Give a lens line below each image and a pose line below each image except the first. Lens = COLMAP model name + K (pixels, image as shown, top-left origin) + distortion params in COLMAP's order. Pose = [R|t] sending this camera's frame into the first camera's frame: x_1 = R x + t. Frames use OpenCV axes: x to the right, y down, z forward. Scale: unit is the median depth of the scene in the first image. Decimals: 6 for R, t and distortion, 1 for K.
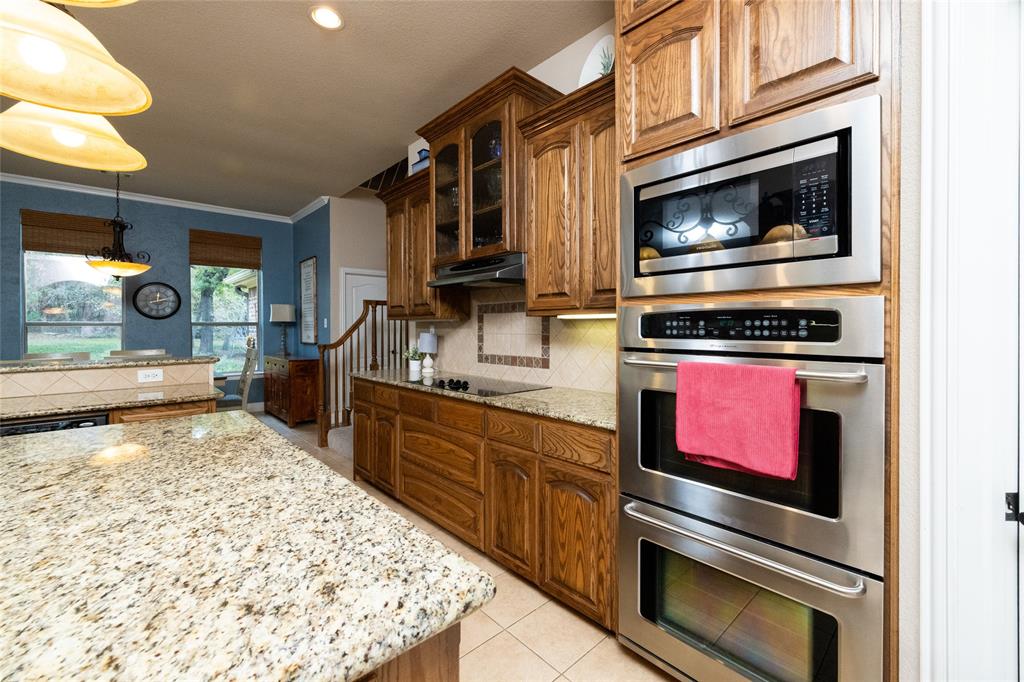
lens RADIAL K [[427.7, 0, 511.0], [0, 427.7, 329.7], [0, 0, 1]] dist [-0.000209, 0.000118]
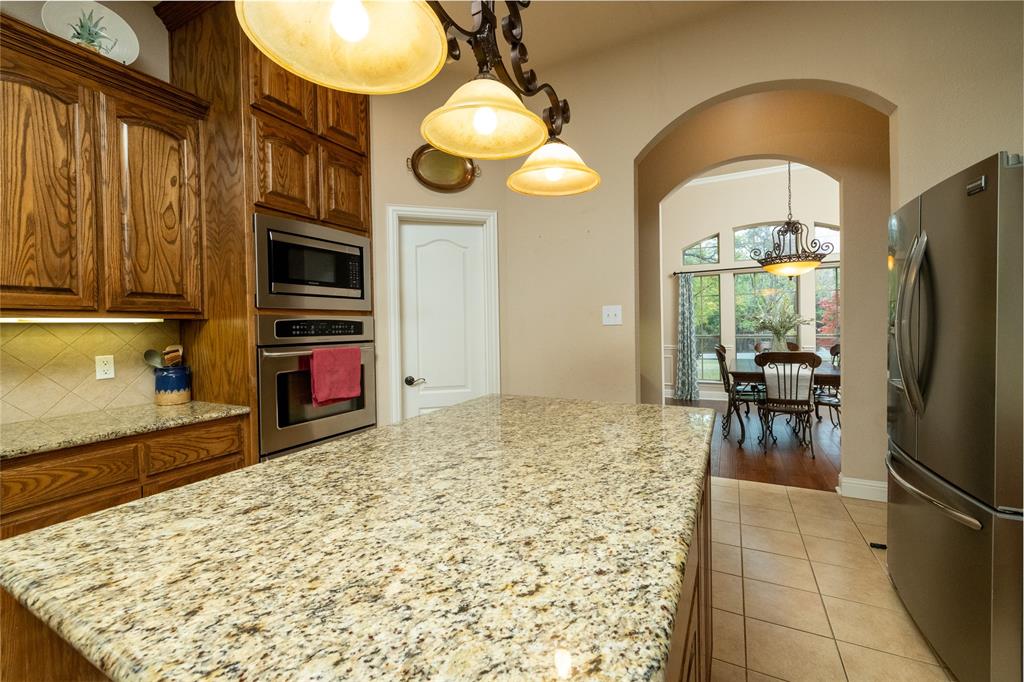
lens RADIAL K [[424.7, 0, 511.2], [0, 424.7, 331.2], [0, 0, 1]] dist [-0.000698, 0.000128]
pose [[-0.345099, -0.003904, 0.938558, -0.804492], [0.024151, 0.999623, 0.013038, -0.000935], [-0.938255, 0.027167, -0.344875, 0.473253]]
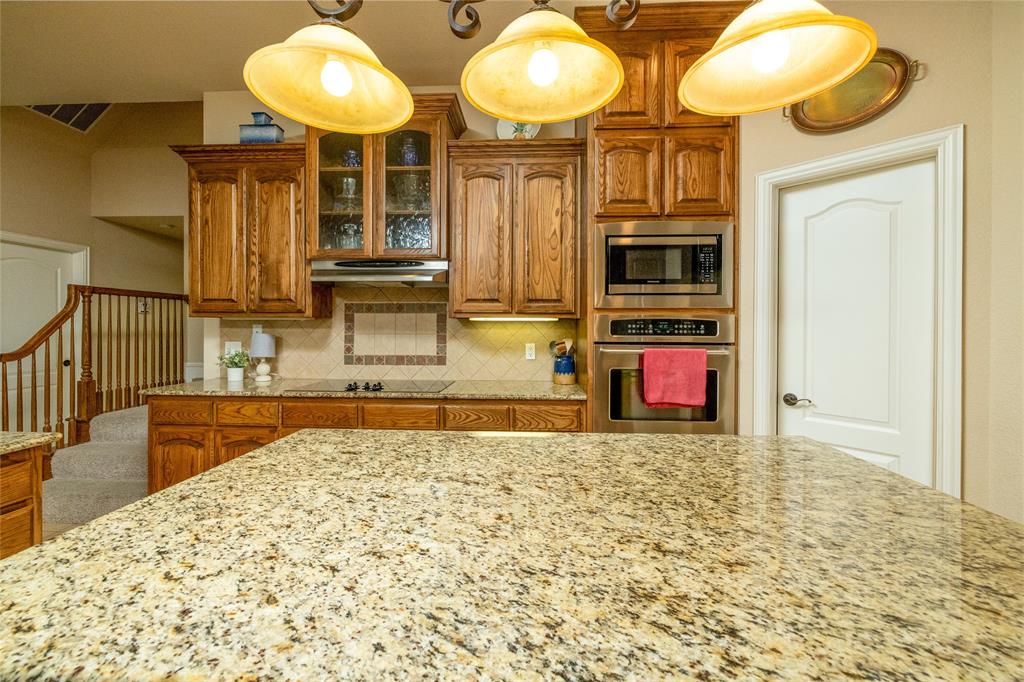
lens RADIAL K [[427.7, 0, 511.0], [0, 427.7, 329.7], [0, 0, 1]] dist [-0.000209, 0.000118]
pose [[0.712701, 0.000311, 0.701468, -0.639535], [-0.000420, 1.000000, -0.000016, -0.000404], [-0.701468, -0.000283, 0.712701, 0.101828]]
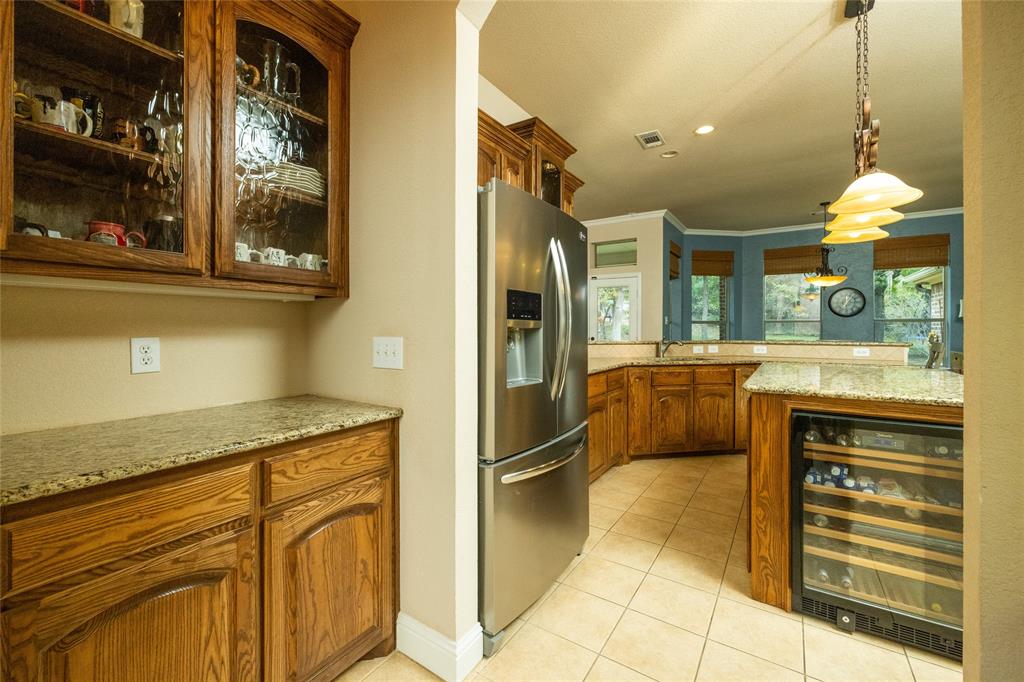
lens RADIAL K [[427.7, 0, 511.0], [0, 427.7, 329.7], [0, 0, 1]] dist [-0.000209, 0.000118]
pose [[0.250387, 0.006815, -0.968122, 0.343547], [-0.007390, 0.999960, 0.005128, 0.032842], [0.968118, 0.005871, 0.250427, -0.638876]]
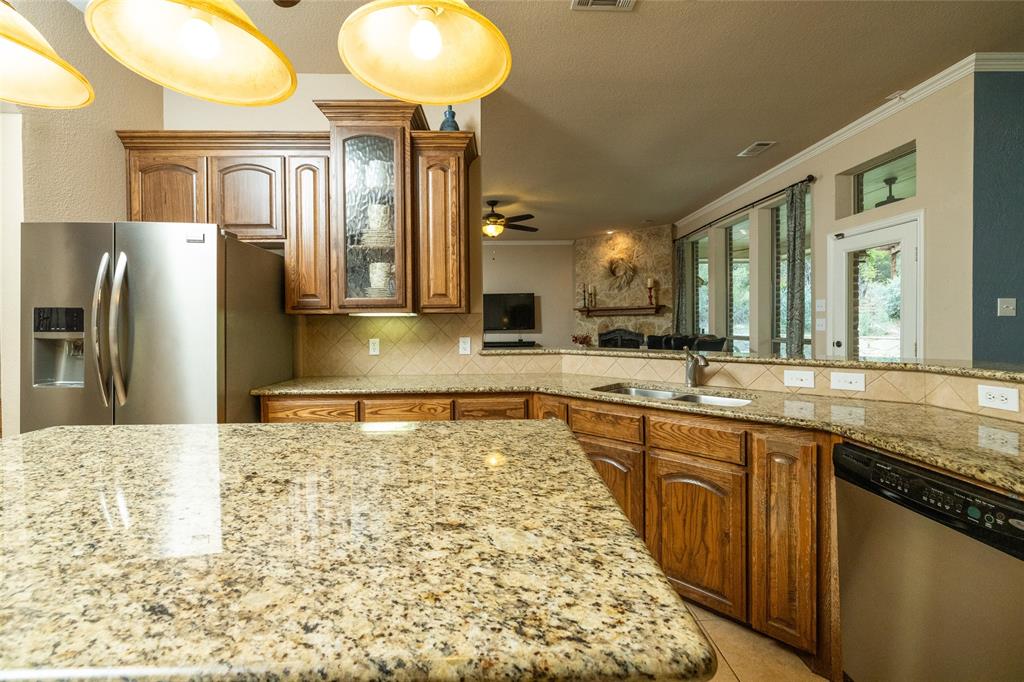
lens RADIAL K [[427.7, 0, 511.0], [0, 427.7, 329.7], [0, 0, 1]] dist [-0.000209, 0.000118]
pose [[-0.653041, 0.020133, -0.757055, -0.270065], [0.007664, 0.999771, 0.019976, 0.006479], [0.757284, 0.007243, -0.653046, 0.745416]]
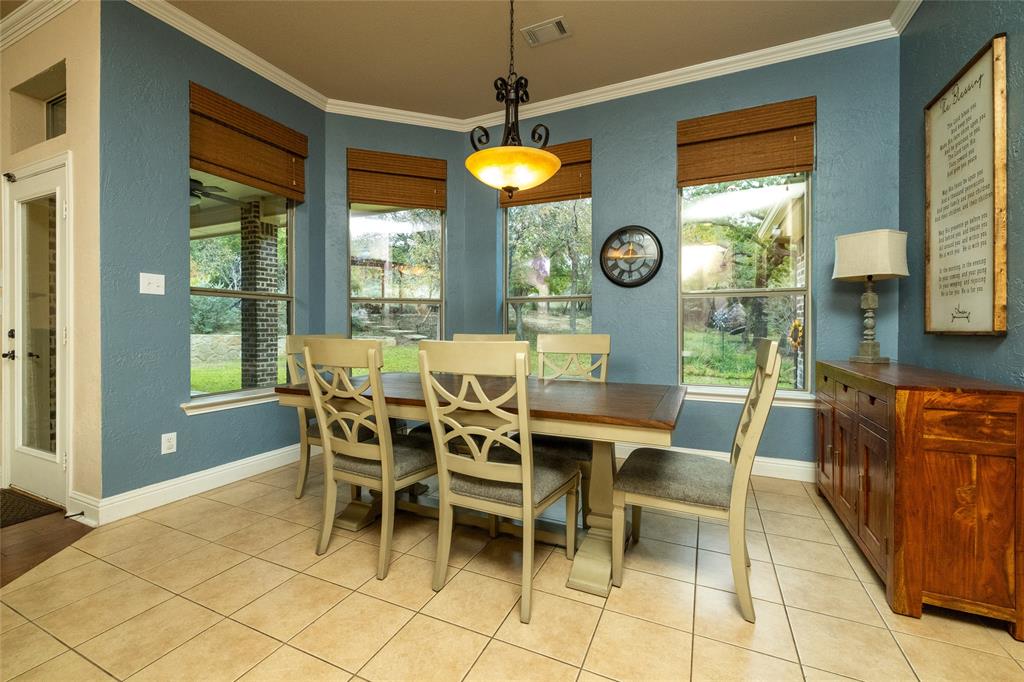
lens RADIAL K [[427.7, 0, 511.0], [0, 427.7, 329.7], [0, 0, 1]] dist [-0.000209, 0.000118]
pose [[0.388670, 0.007395, -0.921347, -0.789404], [-0.009257, 0.999949, 0.004121, 0.078508], [0.921330, 0.006927, 0.388719, 1.434020]]
